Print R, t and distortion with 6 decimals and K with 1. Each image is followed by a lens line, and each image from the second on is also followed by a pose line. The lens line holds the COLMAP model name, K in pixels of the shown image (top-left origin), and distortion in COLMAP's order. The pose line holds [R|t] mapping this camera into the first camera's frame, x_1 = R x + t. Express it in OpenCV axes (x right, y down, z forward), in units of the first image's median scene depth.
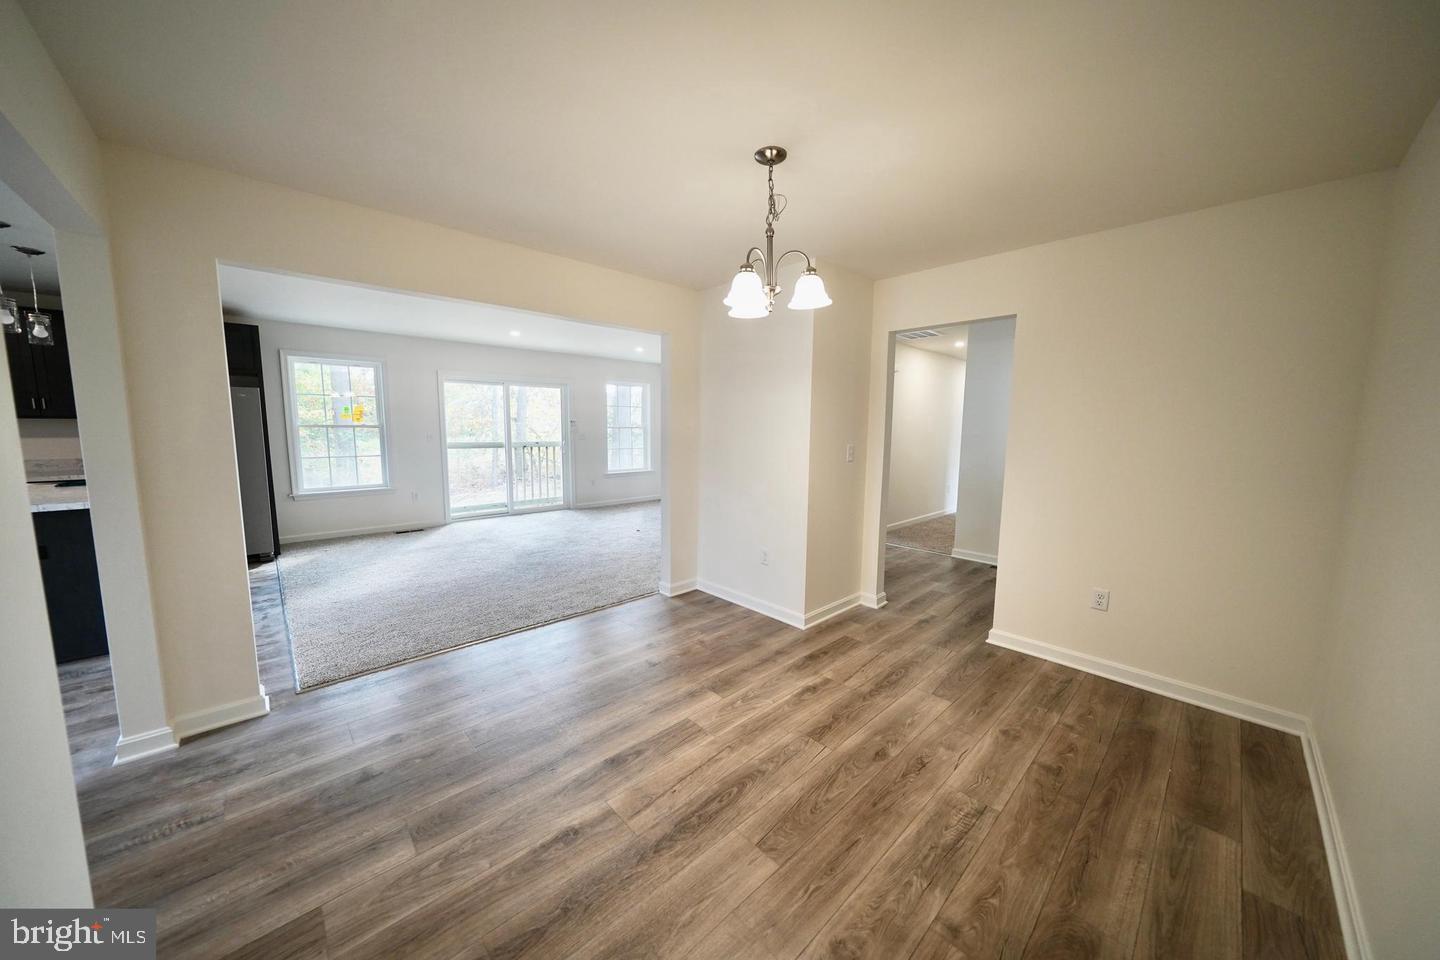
lens RADIAL K [[492.1, 0, 719.1], [0, 492.1, 479.0], [0, 0, 1]] dist [-0.005669, 0.000242]
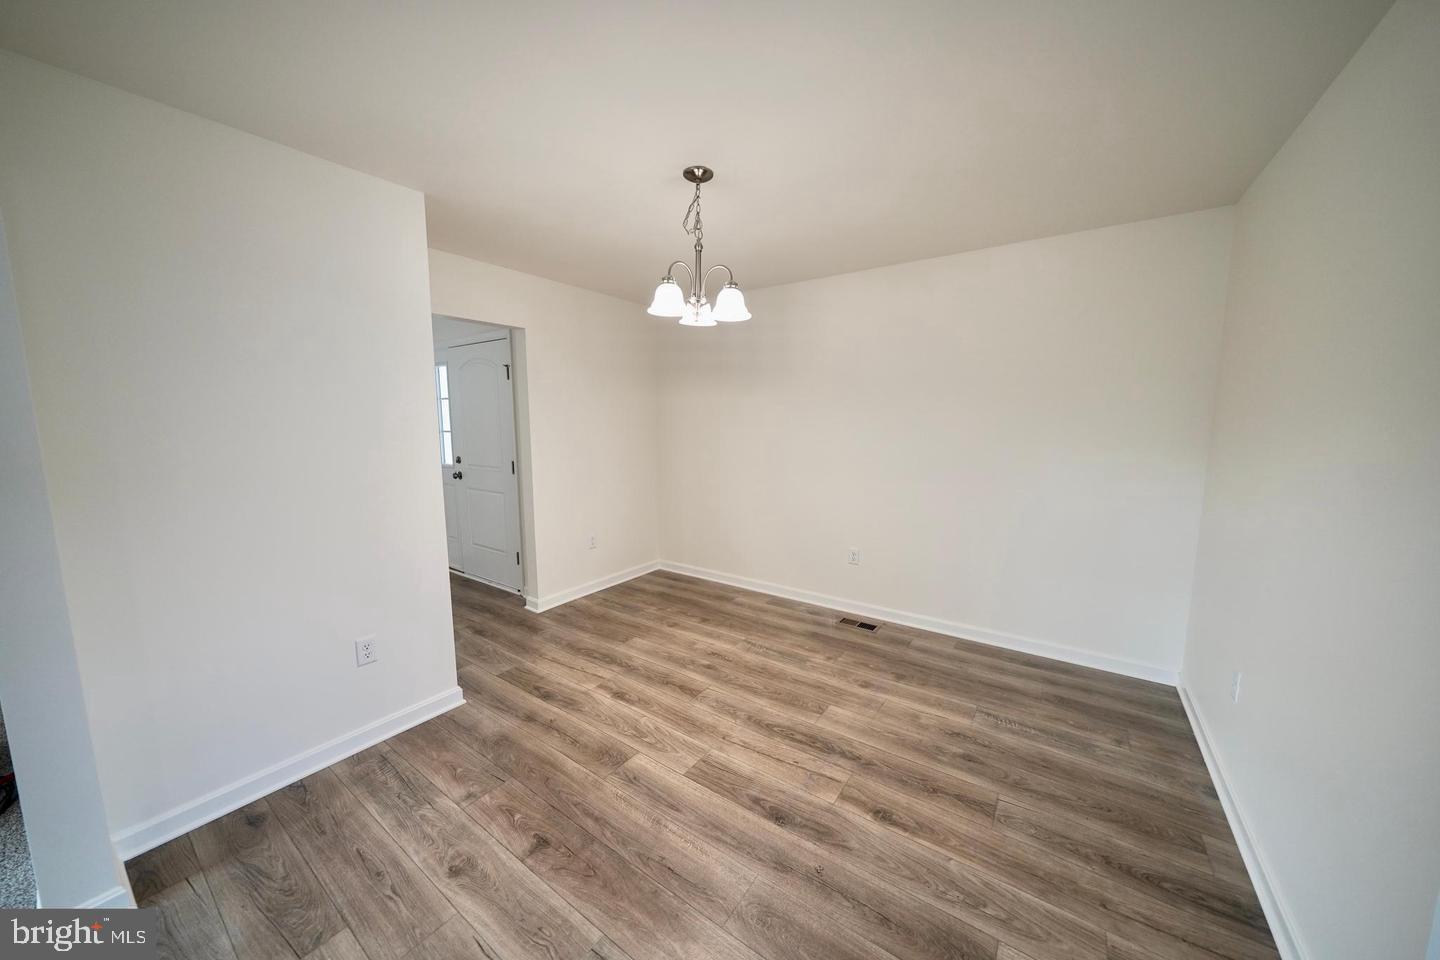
lens RADIAL K [[492.1, 0, 719.1], [0, 492.1, 479.0], [0, 0, 1]] dist [-0.005669, 0.000242]
pose [[-0.196439, -0.126622, 0.972306, -0.961855], [0.108642, 0.982710, 0.149927, -0.159651], [-0.974479, 0.135085, -0.179286, 1.170424]]
